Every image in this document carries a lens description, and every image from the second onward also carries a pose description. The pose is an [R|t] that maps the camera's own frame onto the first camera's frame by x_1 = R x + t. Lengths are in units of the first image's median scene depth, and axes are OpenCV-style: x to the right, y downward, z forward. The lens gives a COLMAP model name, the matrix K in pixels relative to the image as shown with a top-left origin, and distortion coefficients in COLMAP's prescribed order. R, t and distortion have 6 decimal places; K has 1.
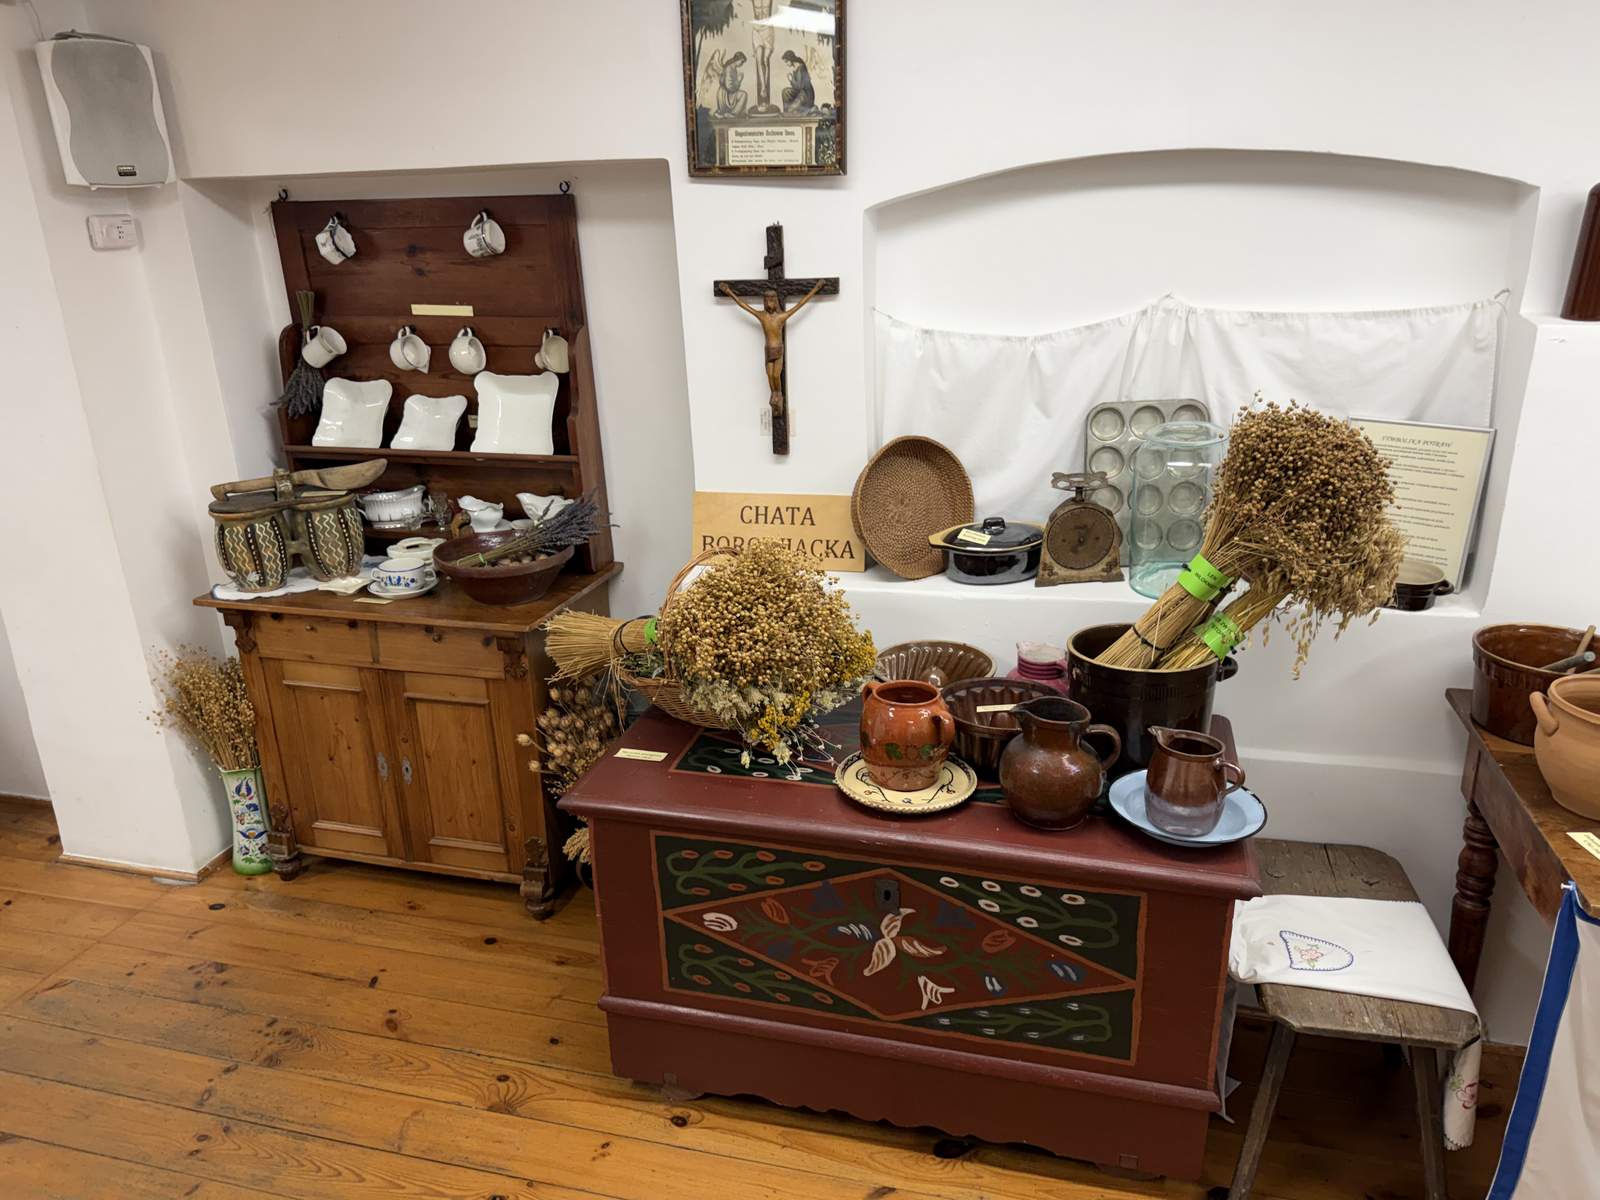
lens RADIAL K [[1142.5, 0, 788.4], [0, 1142.5, 608.1], [0, 0, 1]] dist [0.040772, -0.046910]
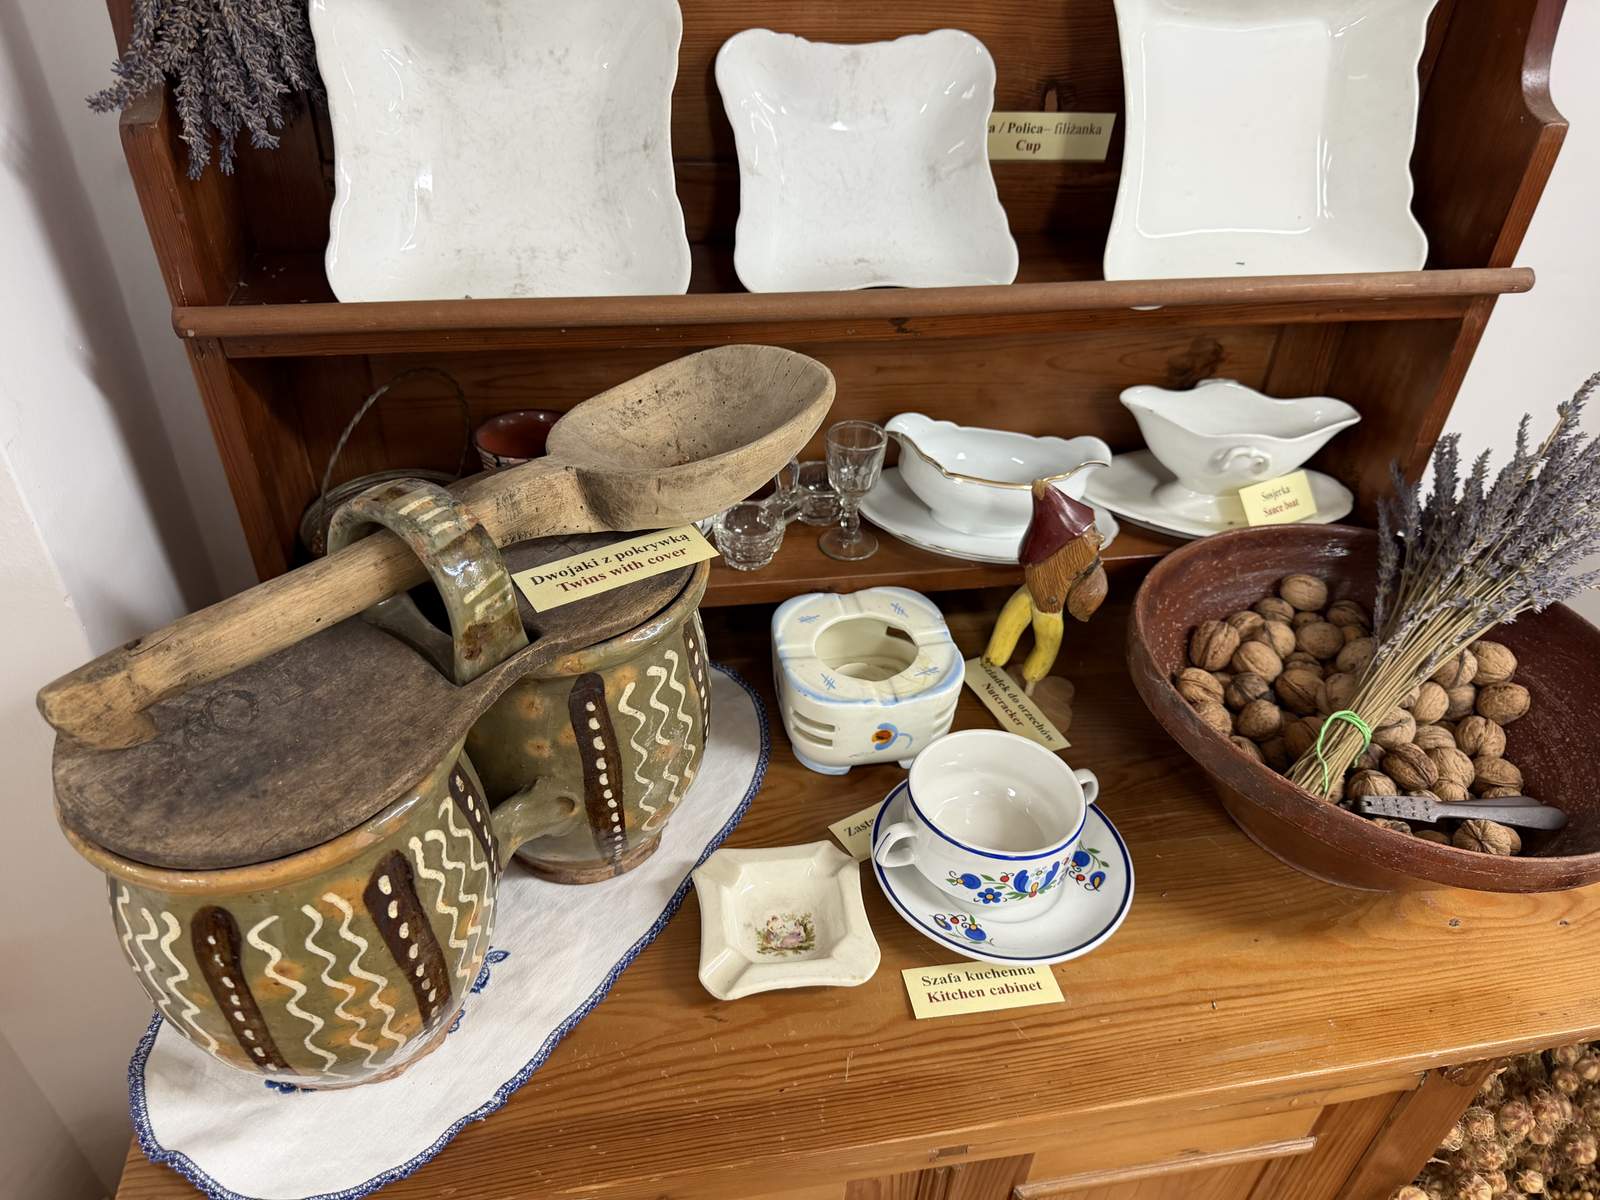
lens RADIAL K [[1142.5, 0, 805.4], [0, 1142.5, 599.0], [0, 0, 1]] dist [0.040772, -0.046910]
pose [[0.904617, -0.206508, 0.372857, -0.454349], [0.085780, 0.945098, 0.315329, -0.157834], [-0.417505, -0.253268, 0.872666, 0.801961]]
